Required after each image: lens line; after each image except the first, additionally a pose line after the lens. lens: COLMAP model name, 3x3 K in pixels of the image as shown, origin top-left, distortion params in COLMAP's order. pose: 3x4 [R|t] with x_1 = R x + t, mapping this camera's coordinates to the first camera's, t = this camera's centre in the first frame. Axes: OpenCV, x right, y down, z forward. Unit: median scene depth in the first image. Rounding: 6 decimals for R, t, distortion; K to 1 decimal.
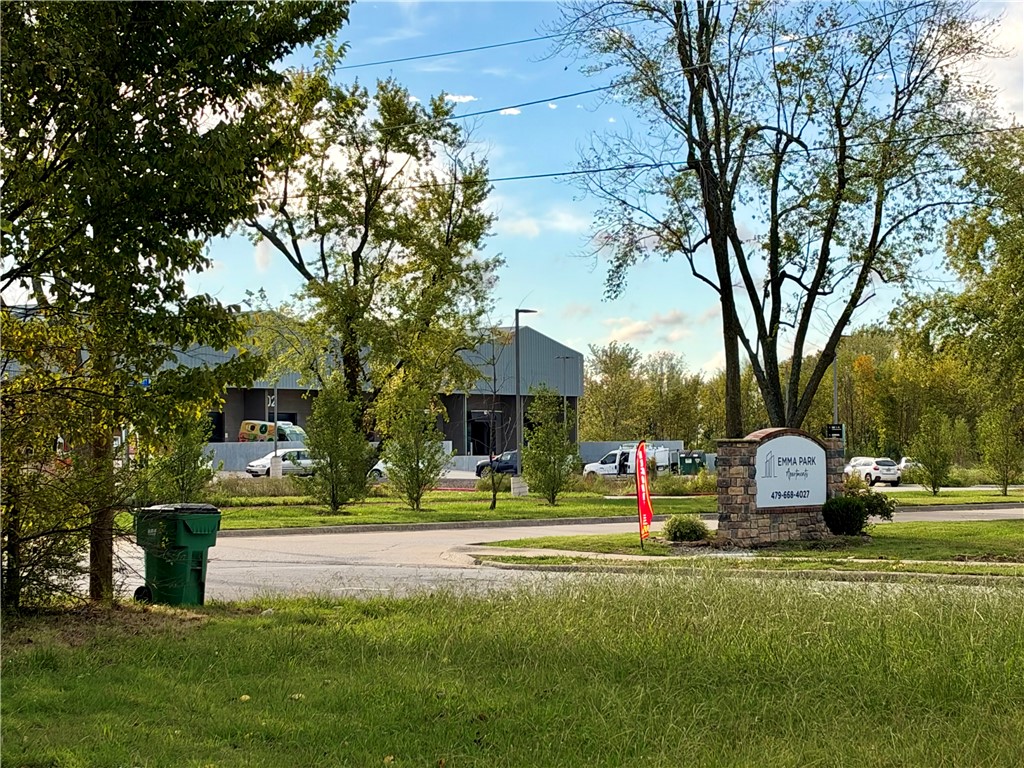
lens RADIAL K [[2510.9, 0, 512.0], [0, 2510.9, 384.0], [0, 0, 1]] dist [0.041761, 0.360409]
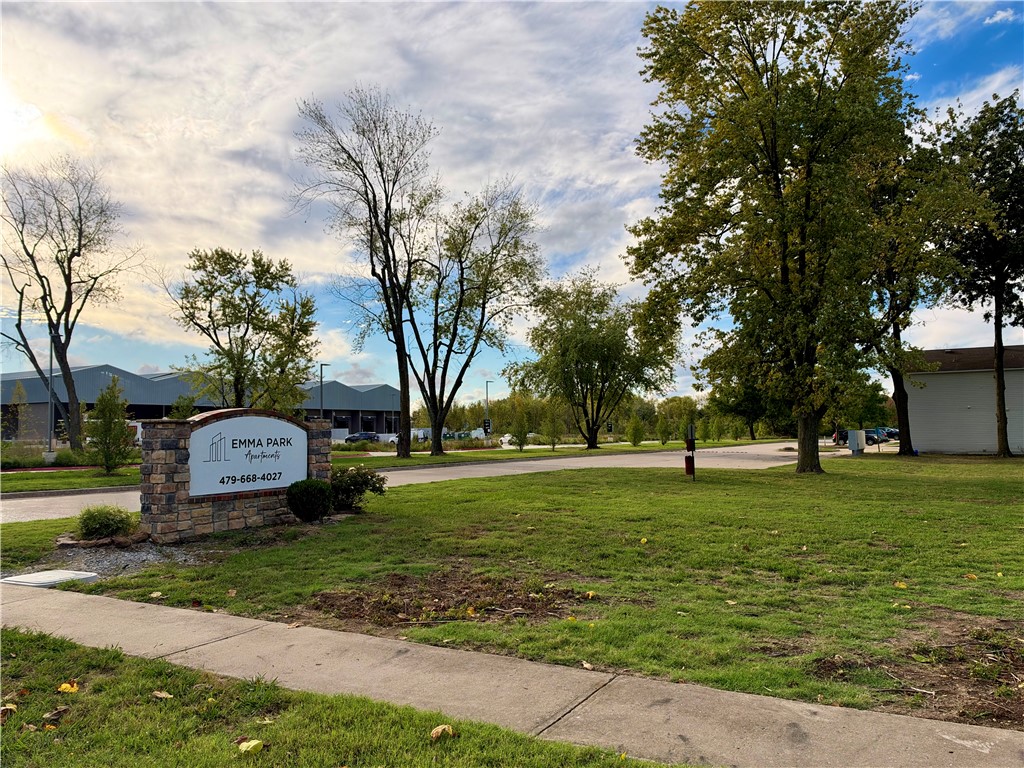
lens RADIAL K [[779.0, 0, 512.0], [0, 779.0, 384.0], [0, 0, 1]] dist [-0.001332, -0.000473]
pose [[0.993833, 0.000495, 0.110884, 0.098598], [0.003284, 0.999420, -0.033892, 0.010416], [-0.110837, 0.034047, 0.993255, 0.387983]]
